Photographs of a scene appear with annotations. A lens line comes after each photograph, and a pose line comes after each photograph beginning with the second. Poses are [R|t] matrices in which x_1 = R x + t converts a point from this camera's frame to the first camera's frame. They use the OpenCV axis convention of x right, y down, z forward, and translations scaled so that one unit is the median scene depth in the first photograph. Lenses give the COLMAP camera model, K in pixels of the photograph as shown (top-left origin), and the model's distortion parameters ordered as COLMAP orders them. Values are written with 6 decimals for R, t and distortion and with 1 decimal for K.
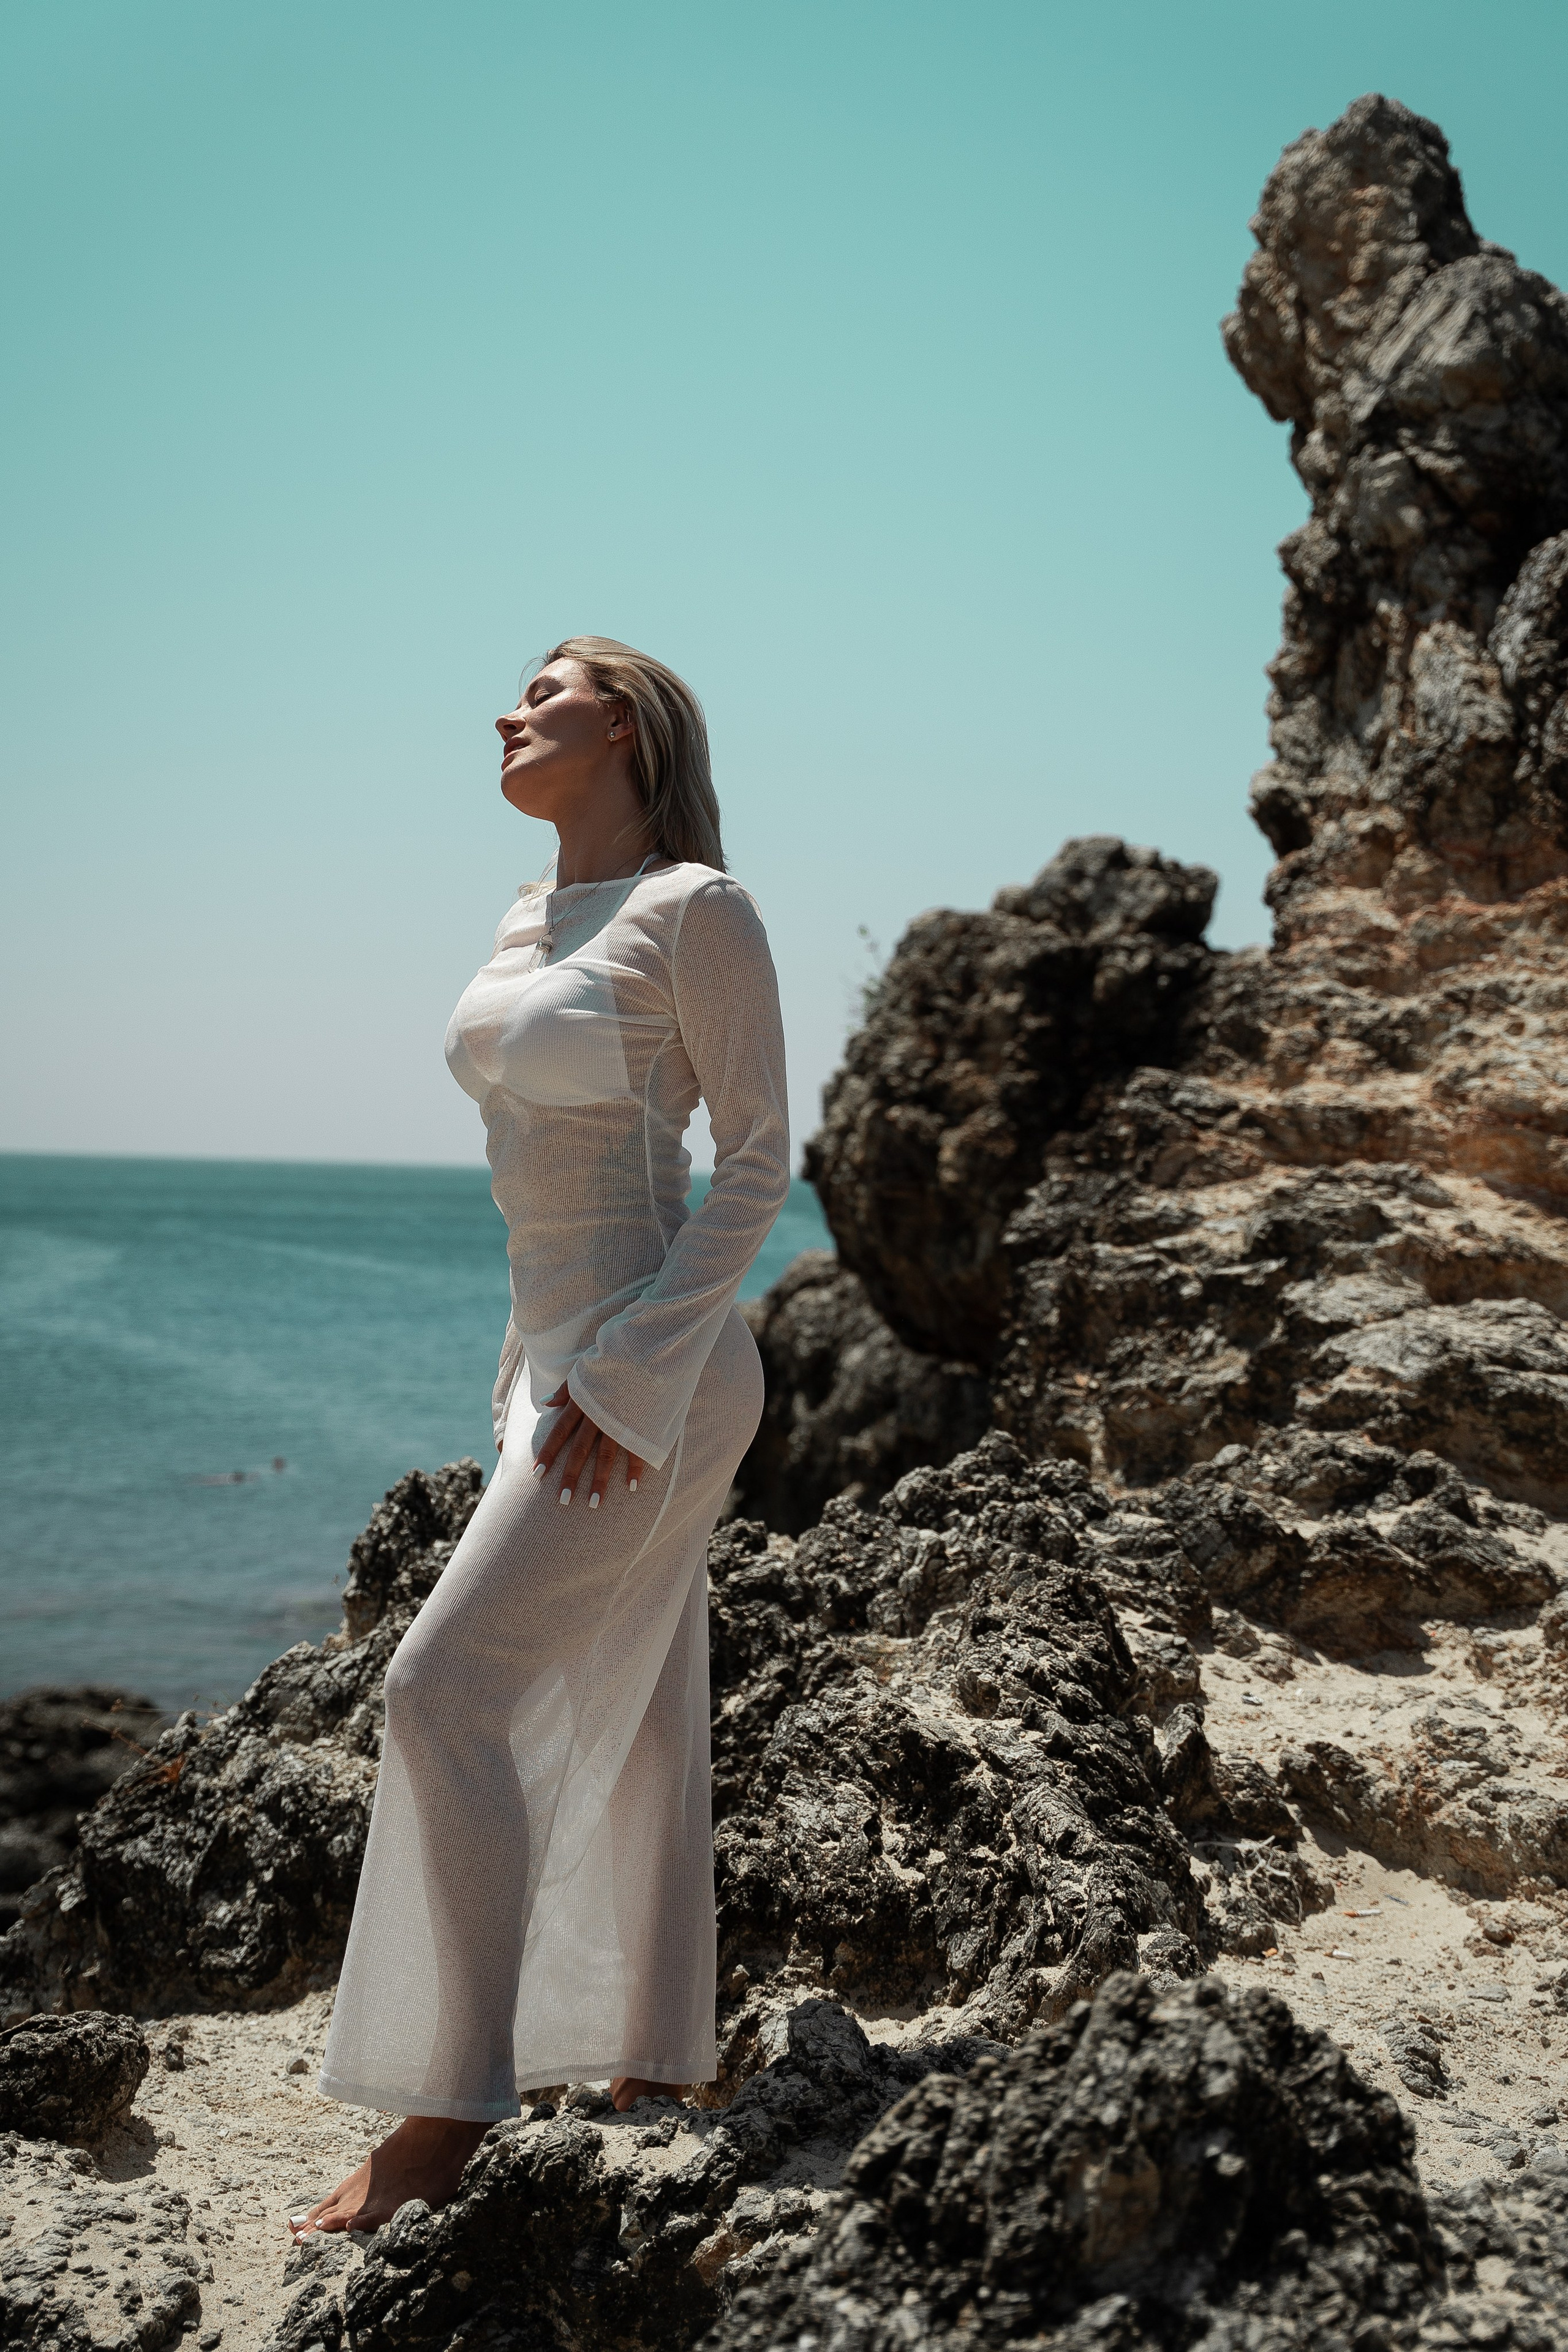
lens RADIAL K [[3314.6, 0, 779.2], [0, 3314.6, 1148.5], [0, 0, 1]] dist [0.026173, 0.294245]
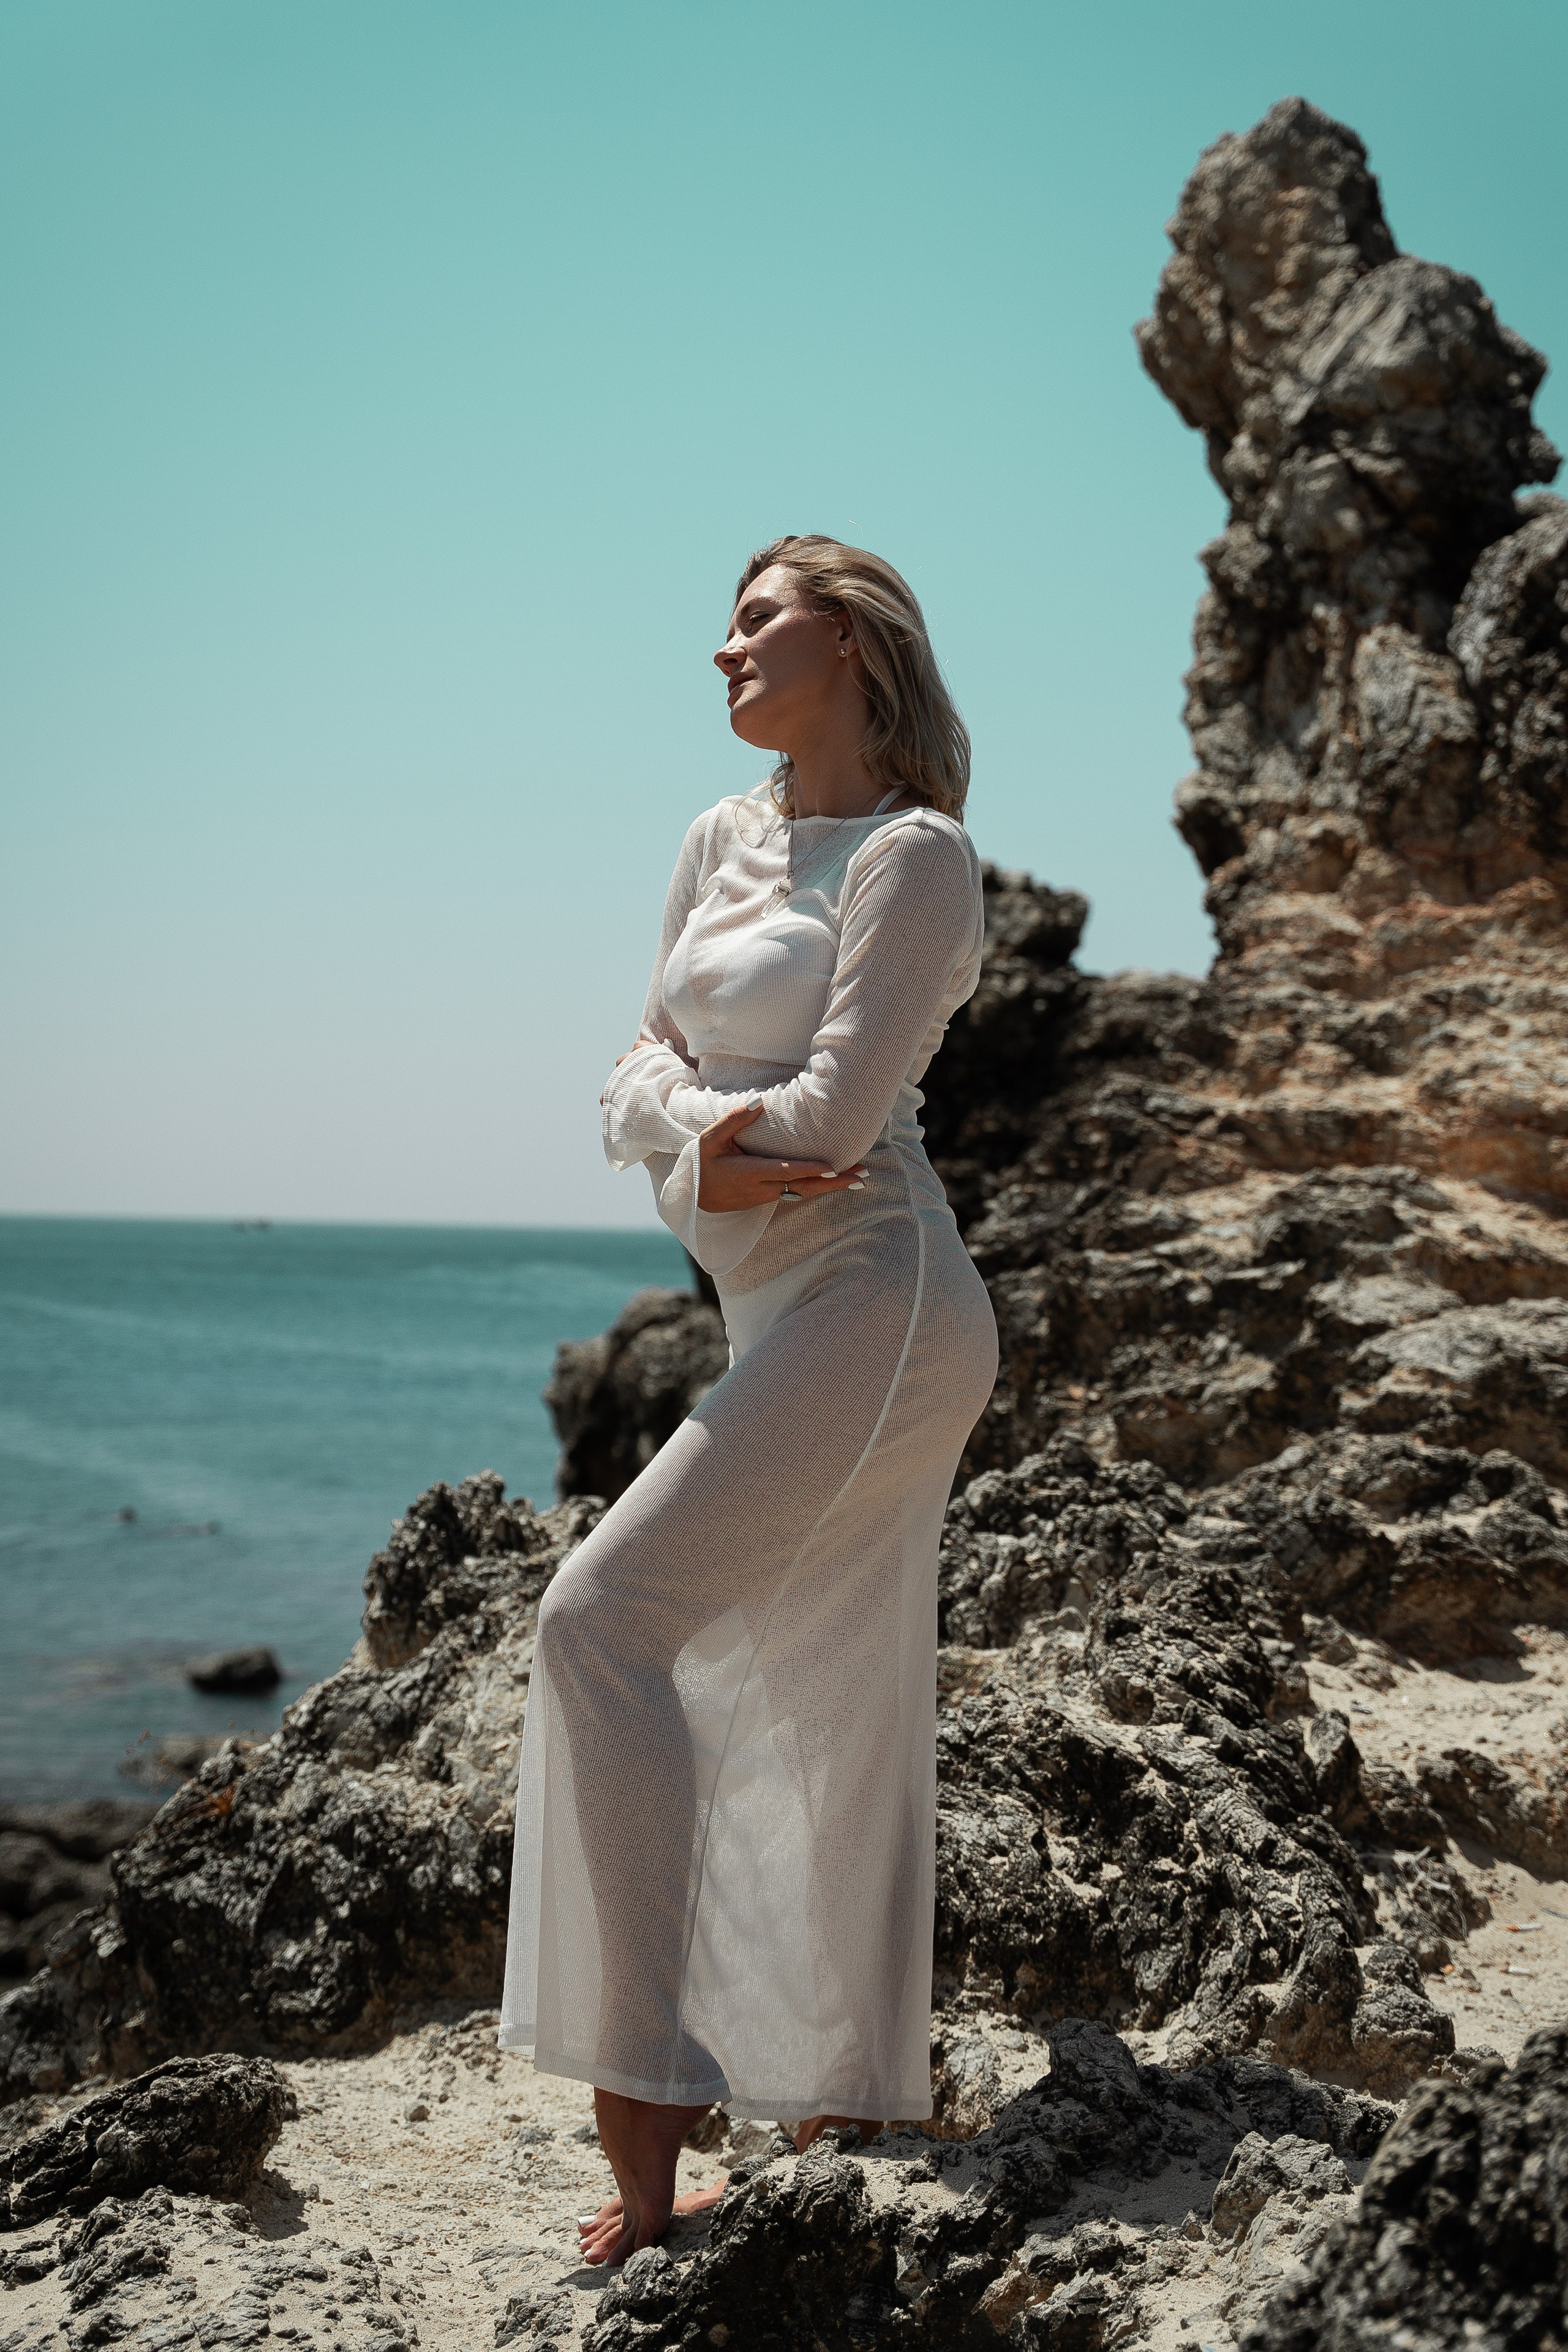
lens RADIAL K [[3350.8, 0, 780.0], [0, 3350.8, 1118.9], [0, 0, 1]] dist [0.033170, 0.255610]
pose [[0.997677, -0.003683, 0.068023, -0.054960], [0.005307, 0.999705, -0.023703, 0.011812], [-0.067915, 0.024009, 0.997402, 0.028911]]
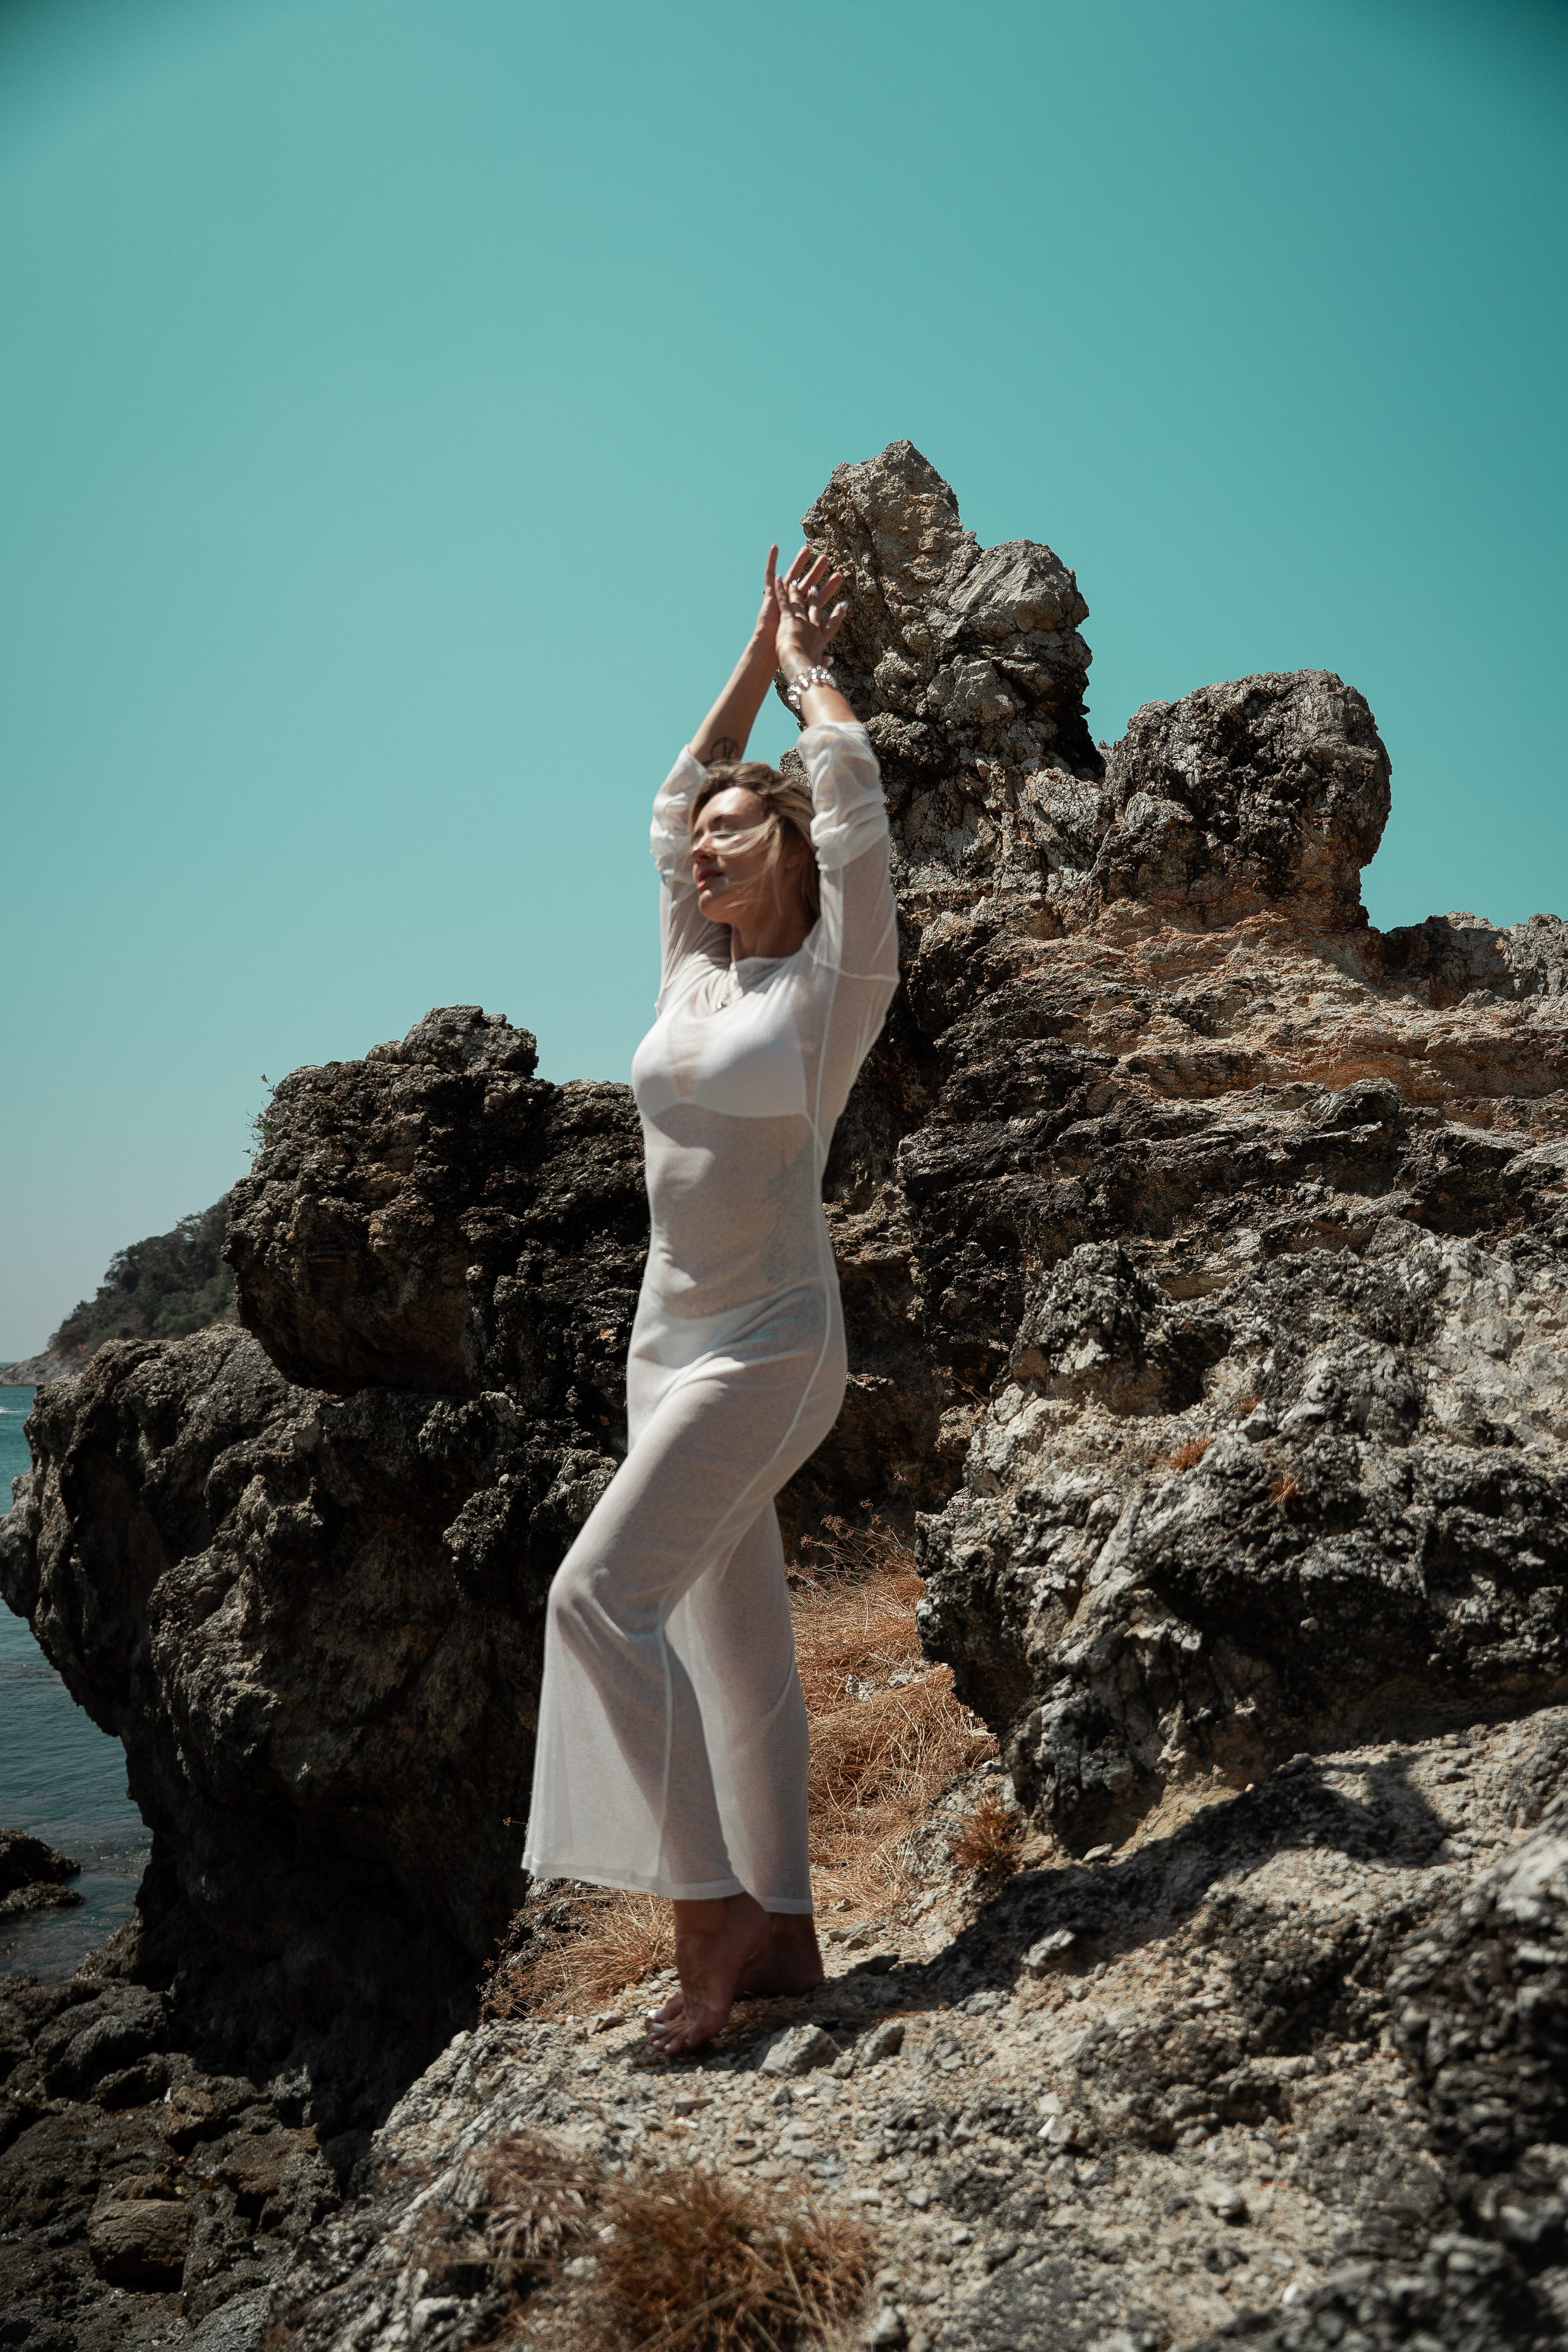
lens RADIAL K [[2036.8, 0, 795.3], [0, 2036.8, 1144.4], [0, 0, 1]] dist [-0.114175, 0.168820]
pose [[0.889855, -0.001572, 0.456241, -0.345831], [0.041999, 0.996030, -0.078482, 0.079159], [-0.454307, 0.088999, 0.886389, 0.334764]]
